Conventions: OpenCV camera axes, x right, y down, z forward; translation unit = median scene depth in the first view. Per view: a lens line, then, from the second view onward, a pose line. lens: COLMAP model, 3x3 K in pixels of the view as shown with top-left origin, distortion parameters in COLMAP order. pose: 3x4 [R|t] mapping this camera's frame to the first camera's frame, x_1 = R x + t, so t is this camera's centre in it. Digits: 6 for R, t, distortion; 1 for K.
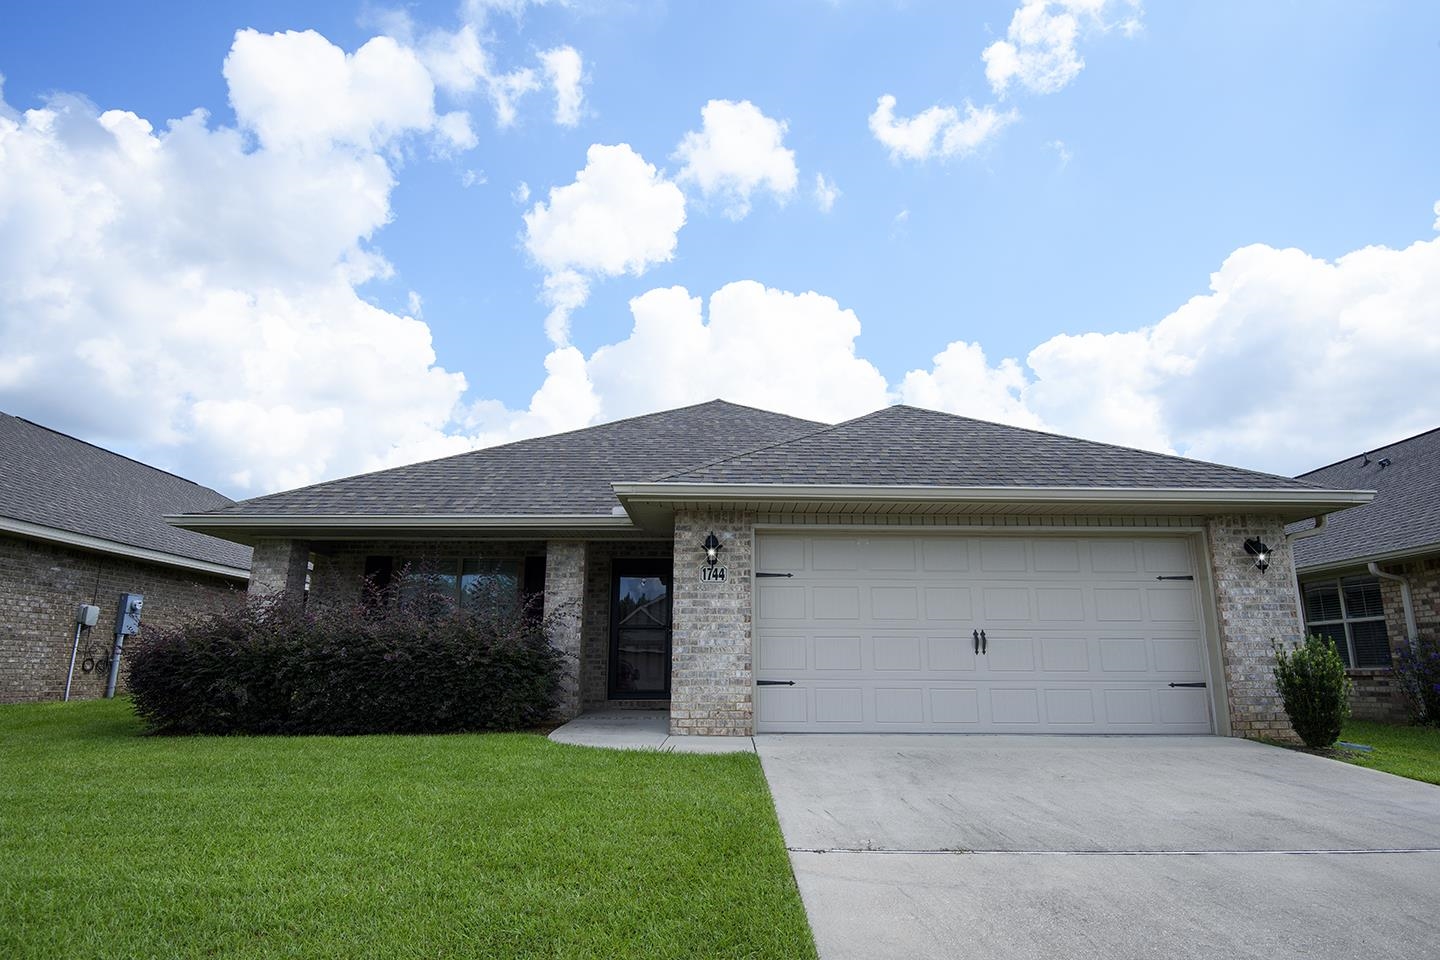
lens RADIAL K [[797.6, 0, 720.0], [0, 797.6, 480.0], [0, 0, 1]] dist [-0.003136, -0.000483]
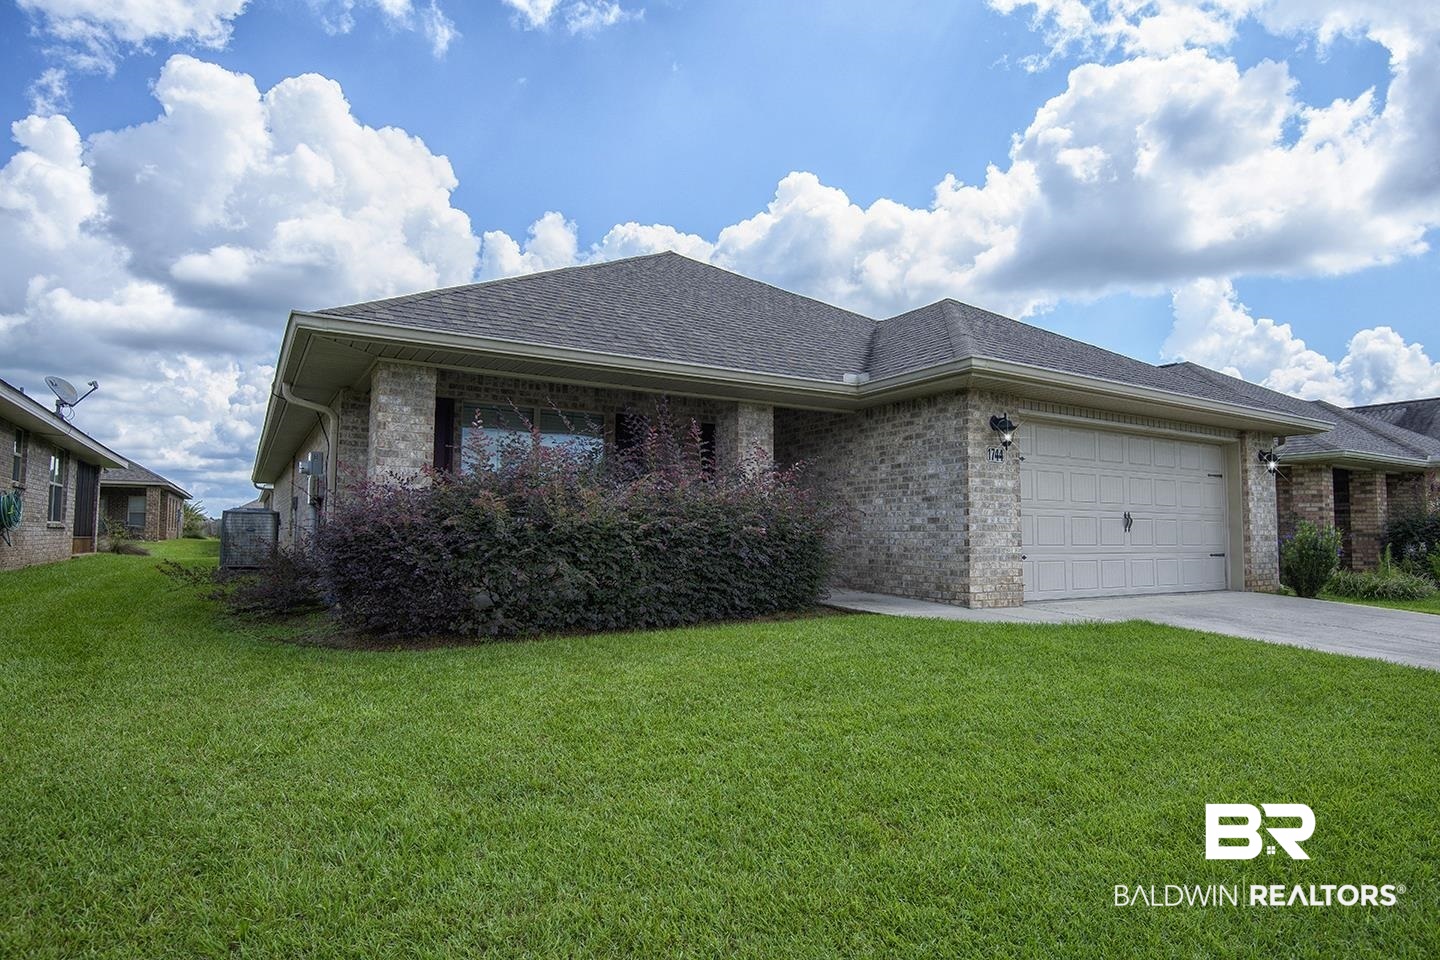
lens RADIAL K [[797.3, 0, 720.0], [0, 797.3, 480.0], [0, 0, 1]] dist [-0.027330, -0.000102]
pose [[0.865013, 0.037129, 0.500374, -0.818157], [-0.120201, 0.983553, 0.134812, 0.055071], [-0.487139, -0.176760, 0.855249, 0.296430]]
